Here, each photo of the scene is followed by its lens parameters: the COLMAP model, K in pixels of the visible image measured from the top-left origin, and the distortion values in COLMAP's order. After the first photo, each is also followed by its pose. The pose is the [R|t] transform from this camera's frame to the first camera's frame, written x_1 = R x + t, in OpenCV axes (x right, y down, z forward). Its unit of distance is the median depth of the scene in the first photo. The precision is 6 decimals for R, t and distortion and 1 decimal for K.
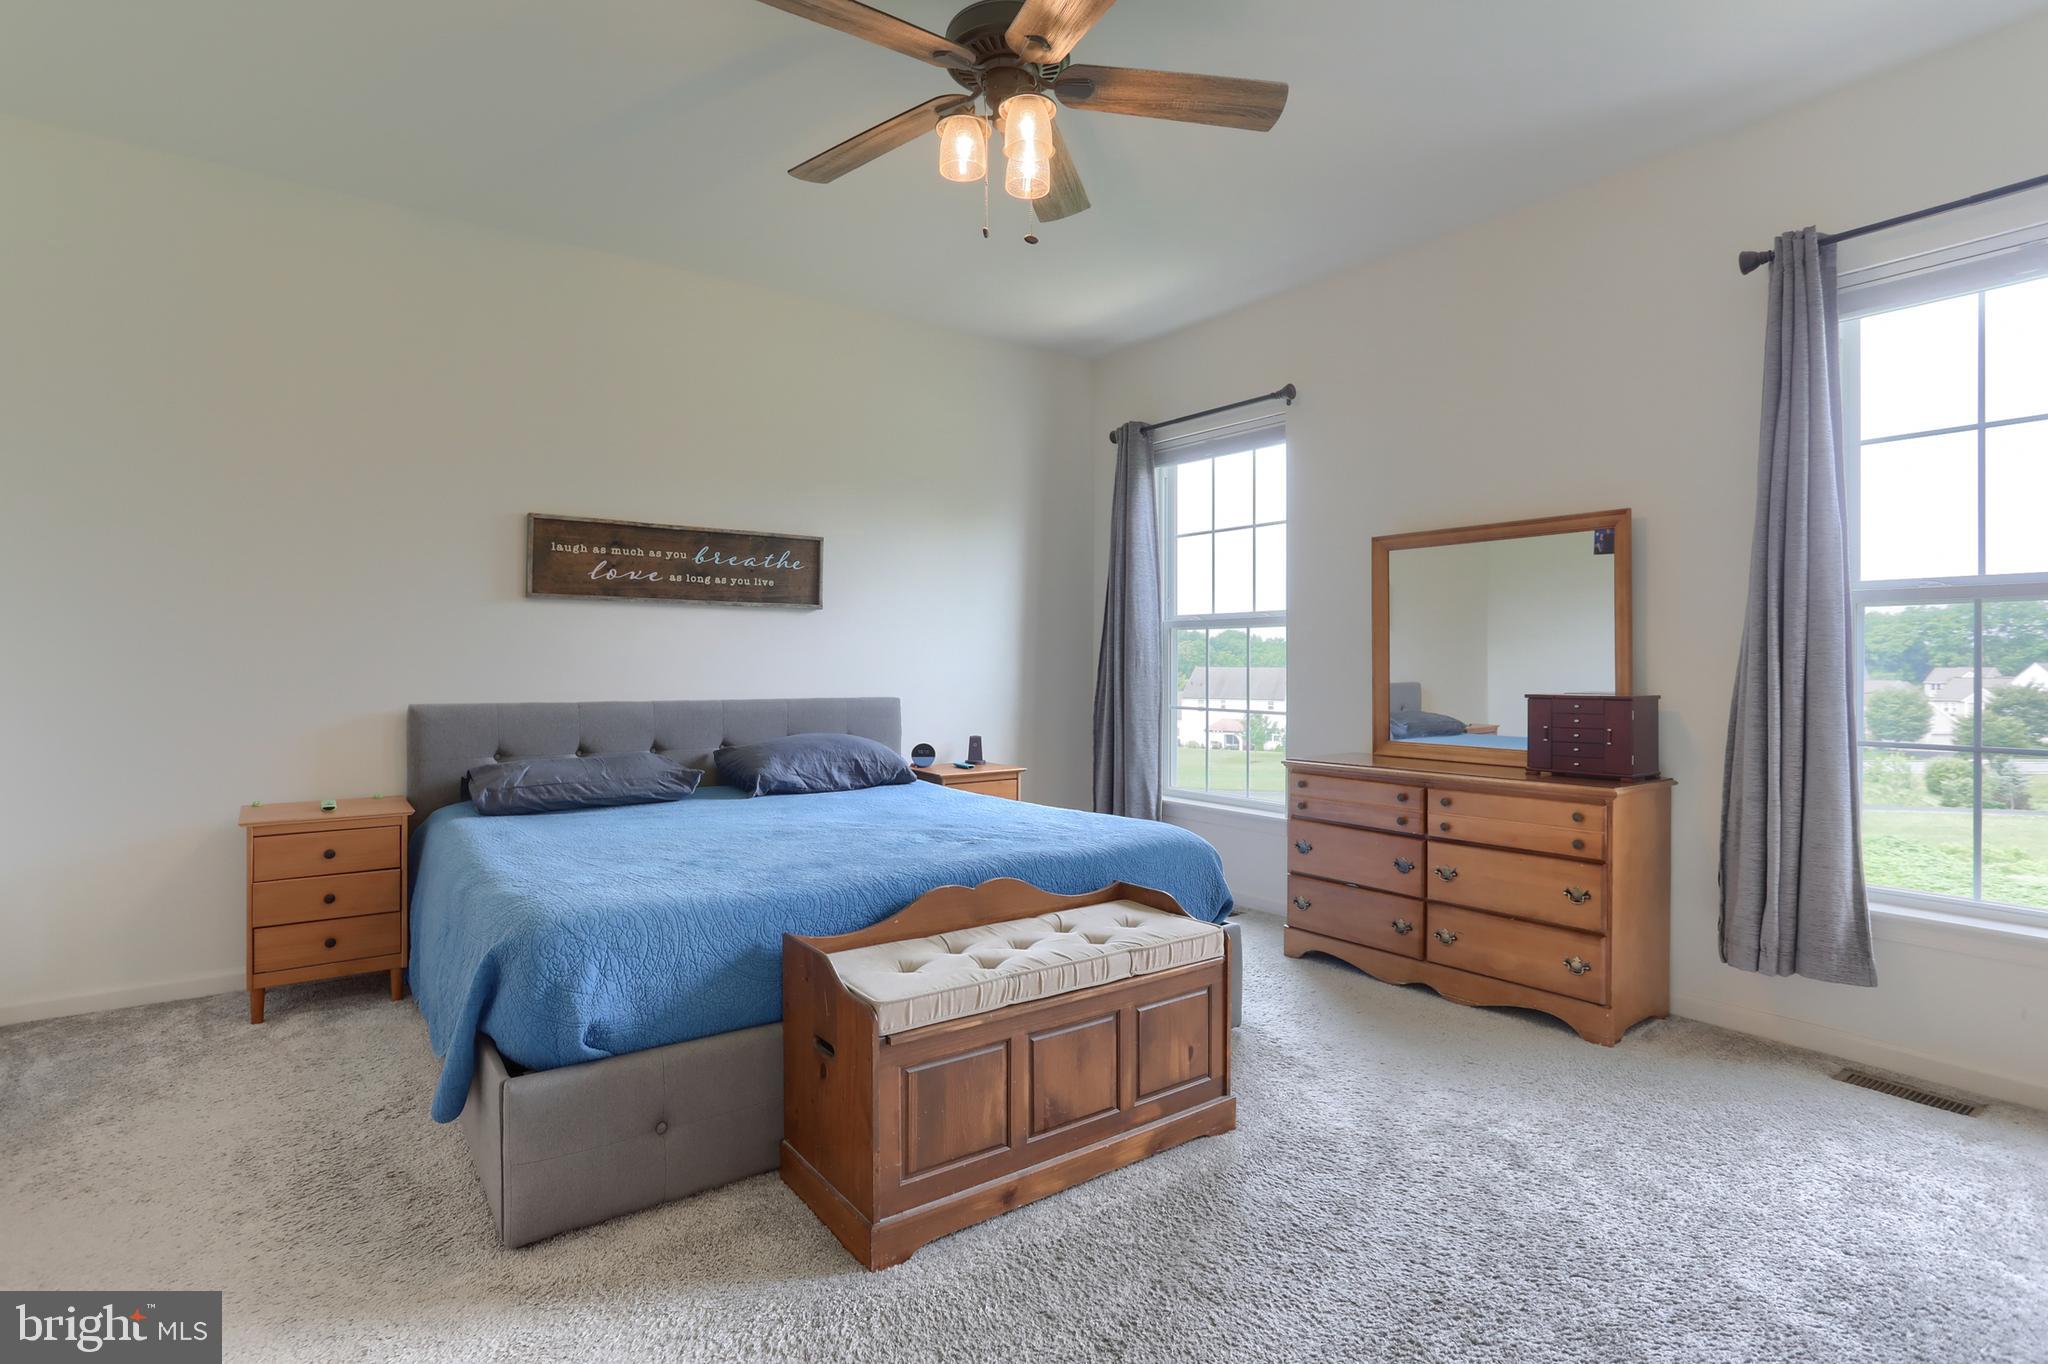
lens RADIAL K [[1010.9, 0, 1028.3], [0, 1010.9, 660.2], [0, 0, 1]] dist [-0.070813, 0.052243]
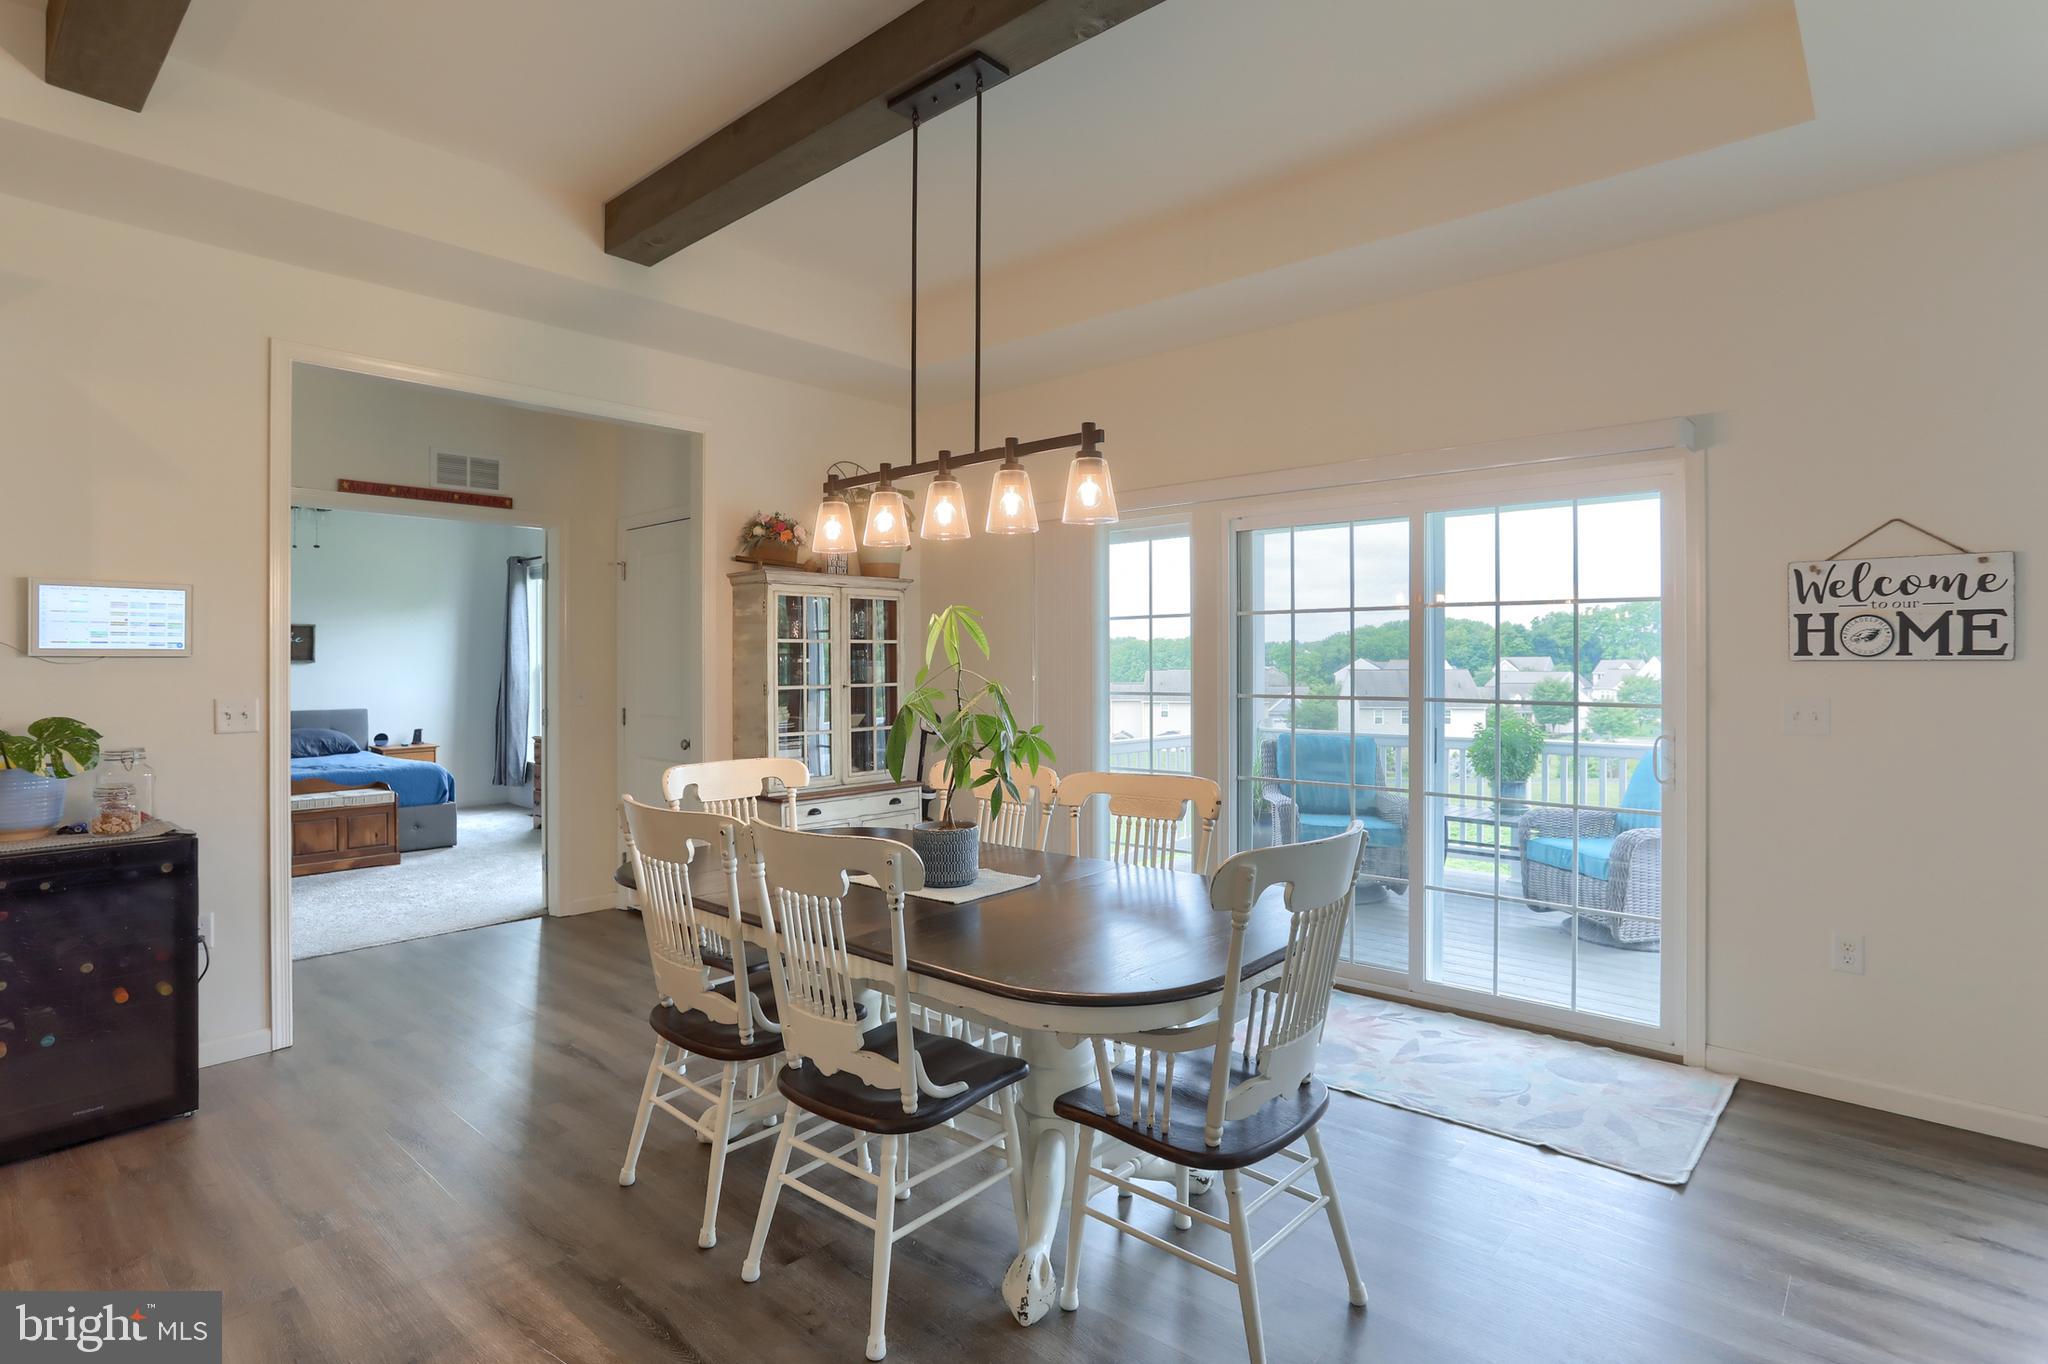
lens RADIAL K [[1024.5, 0, 1031.0], [0, 1024.5, 658.6], [0, 0, 1]] dist [-0.052443, 0.027581]
pose [[0.977115, -0.004621, 0.212661, 0.788728], [0.004979, 0.999987, -0.001150, -0.054560], [-0.212653, 0.002182, 0.977125, -1.252650]]
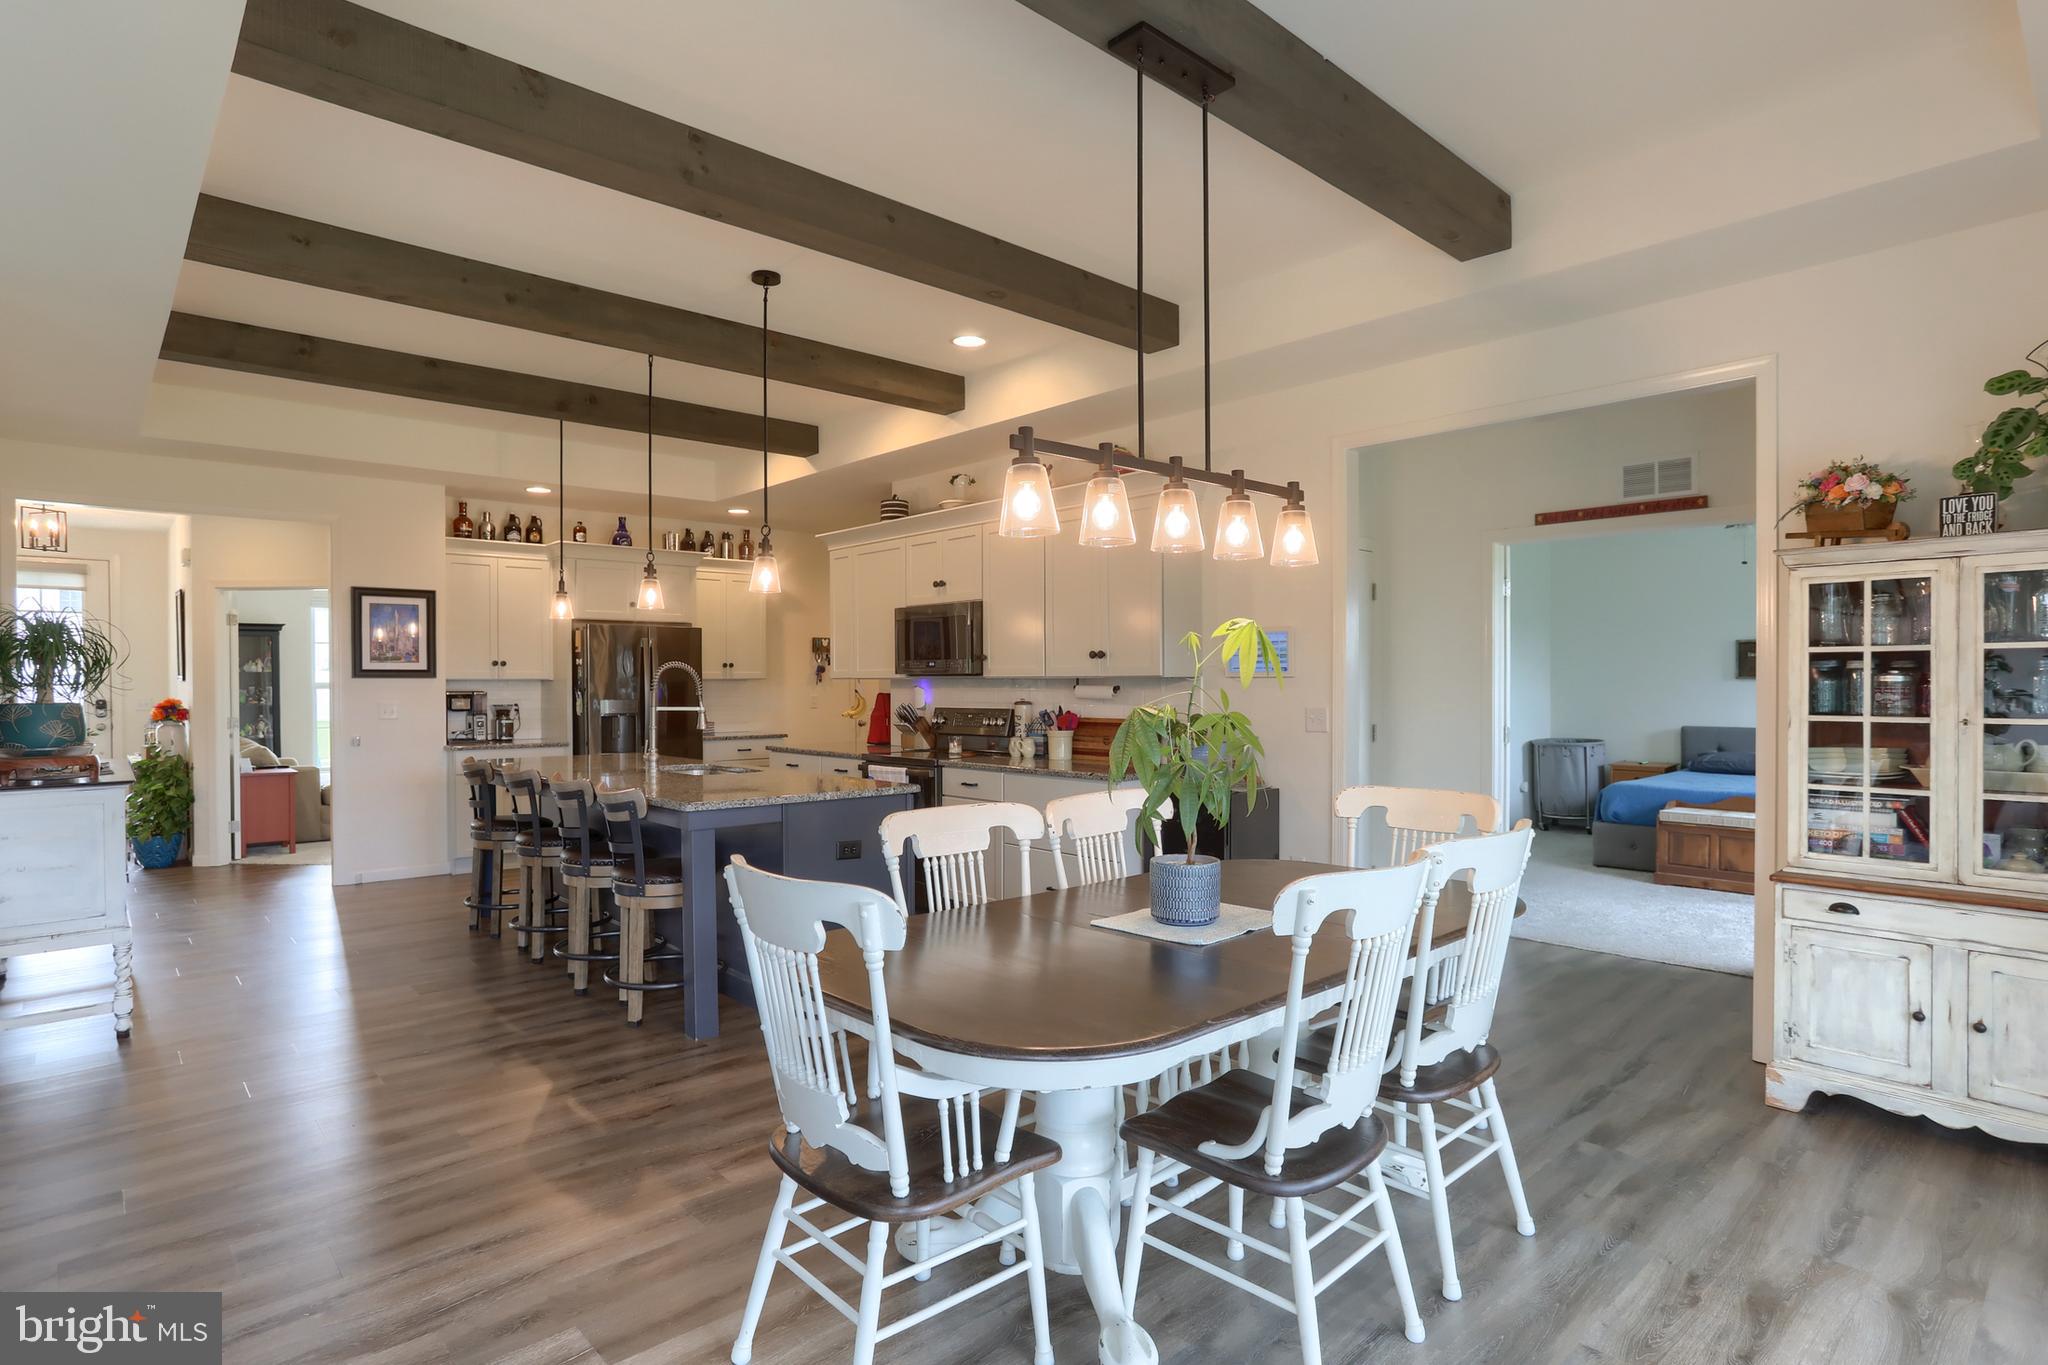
lens RADIAL K [[1060.2, 0, 1018.8], [0, 1060.2, 693.4], [0, 0, 1]] dist [-0.047122, 0.000655]
pose [[0.103520, 0.008218, -0.994593, 1.503200], [0.004412, 0.999952, 0.008722, -0.053650], [0.994618, -0.005291, 0.103479, -0.751061]]
